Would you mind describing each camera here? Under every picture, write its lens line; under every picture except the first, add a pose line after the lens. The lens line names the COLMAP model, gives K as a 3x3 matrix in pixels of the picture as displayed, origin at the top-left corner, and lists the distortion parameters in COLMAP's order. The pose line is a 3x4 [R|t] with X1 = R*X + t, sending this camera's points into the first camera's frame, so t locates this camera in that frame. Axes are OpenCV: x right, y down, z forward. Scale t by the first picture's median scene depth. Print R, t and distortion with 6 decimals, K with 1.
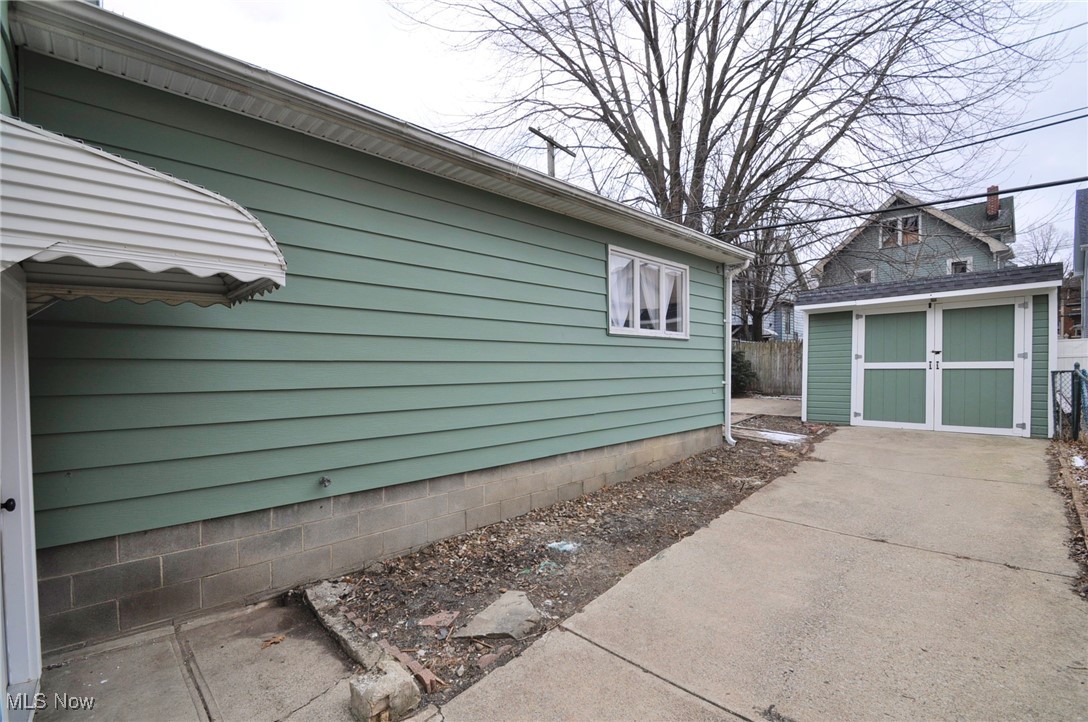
lens RADIAL K [[489.0, 0, 536.6], [0, 489.0, 369.5], [0, 0, 1]] dist [-0.000176, -0.001772]
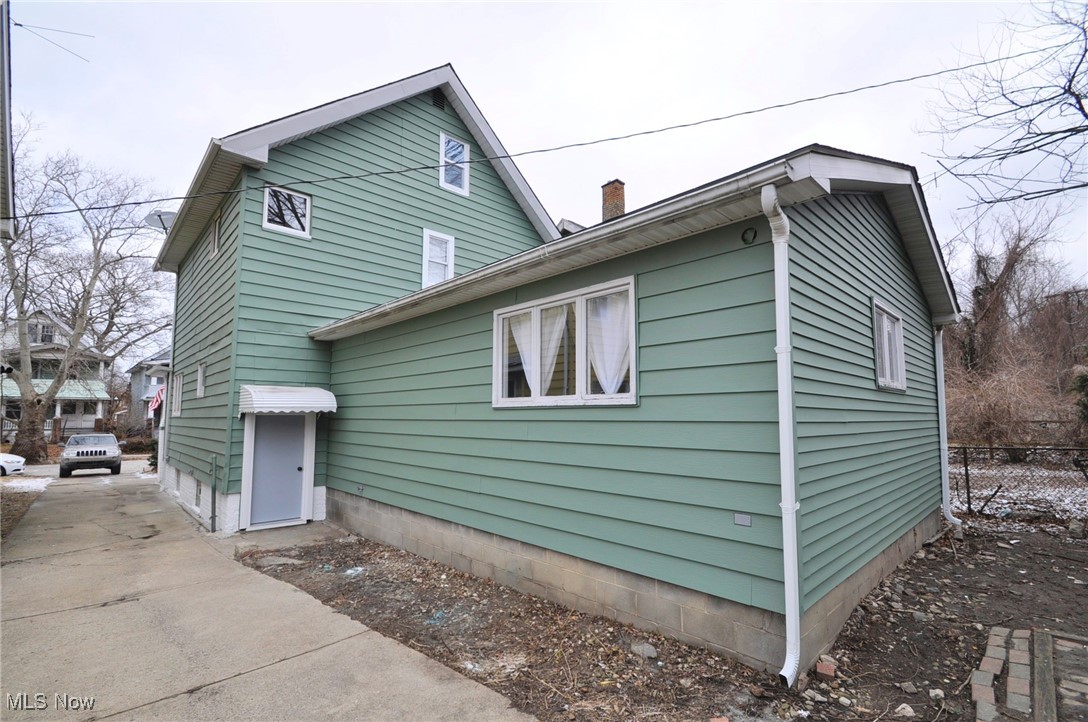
lens RADIAL K [[489.0, 0, 535.3], [0, 489.0, 364.1], [0, 0, 1]] dist [-0.000176, -0.001772]
pose [[-0.006457, -0.102978, -0.994663, 0.709489], [-0.011338, 0.994627, -0.102900, -0.039714], [0.999915, 0.010613, -0.007589, 0.724907]]
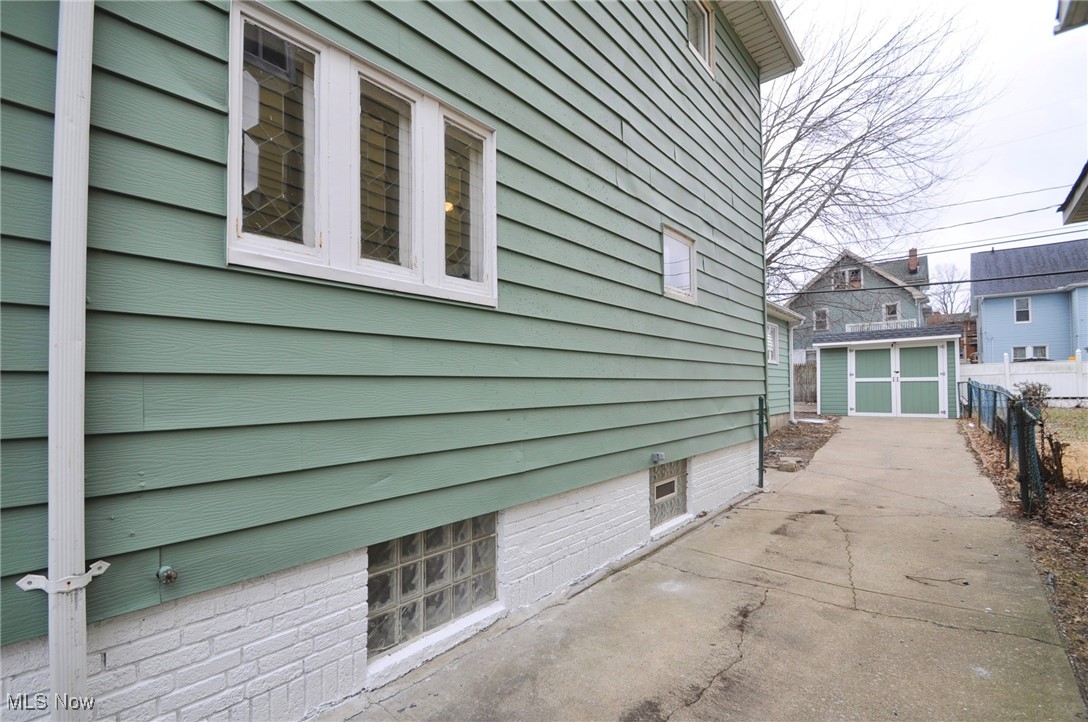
lens RADIAL K [[489.0, 0, 527.1], [0, 489.0, 369.4], [0, 0, 1]] dist [-0.000176, -0.001772]
pose [[0.996008, 0.004445, 0.089154, -0.658350], [-0.000712, 0.999123, -0.041861, 0.029635], [-0.089262, 0.041630, 0.995138, -0.626459]]
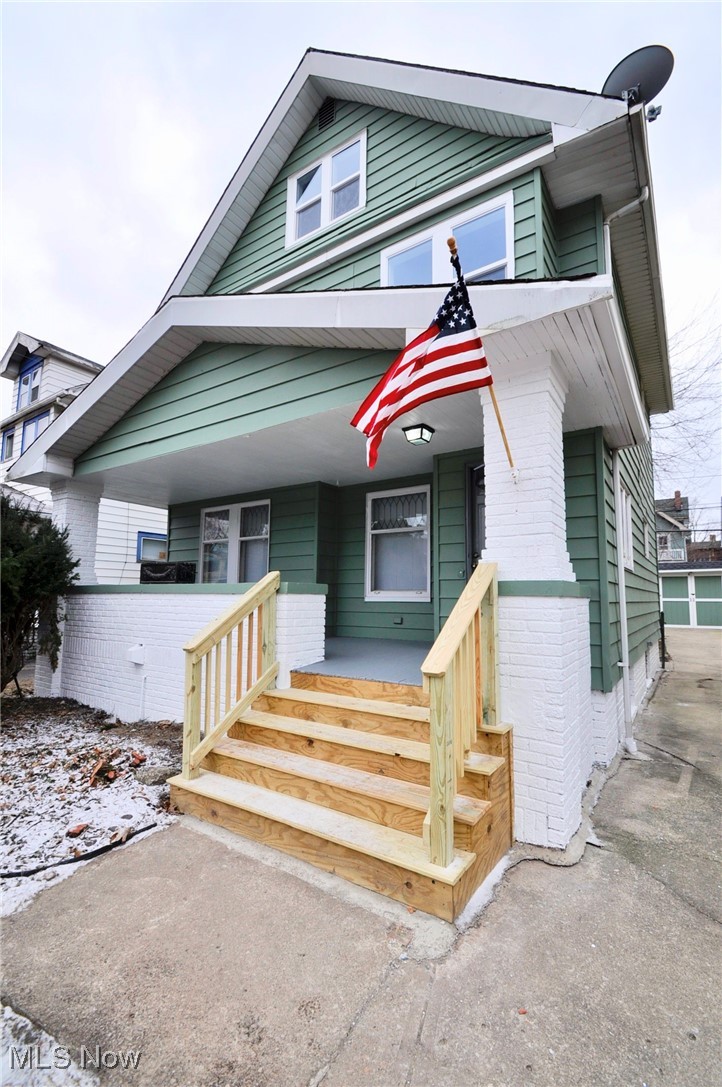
lens RADIAL K [[488.5, 0, 359.1], [0, 488.5, 548.9], [0, 0, 1]] dist [-0.000176, -0.001772]
pose [[0.977388, 0.033191, 0.208830, -1.231782], [-0.009584, 0.993542, -0.113059, 0.028489], [-0.211234, 0.108501, 0.971395, -0.951247]]
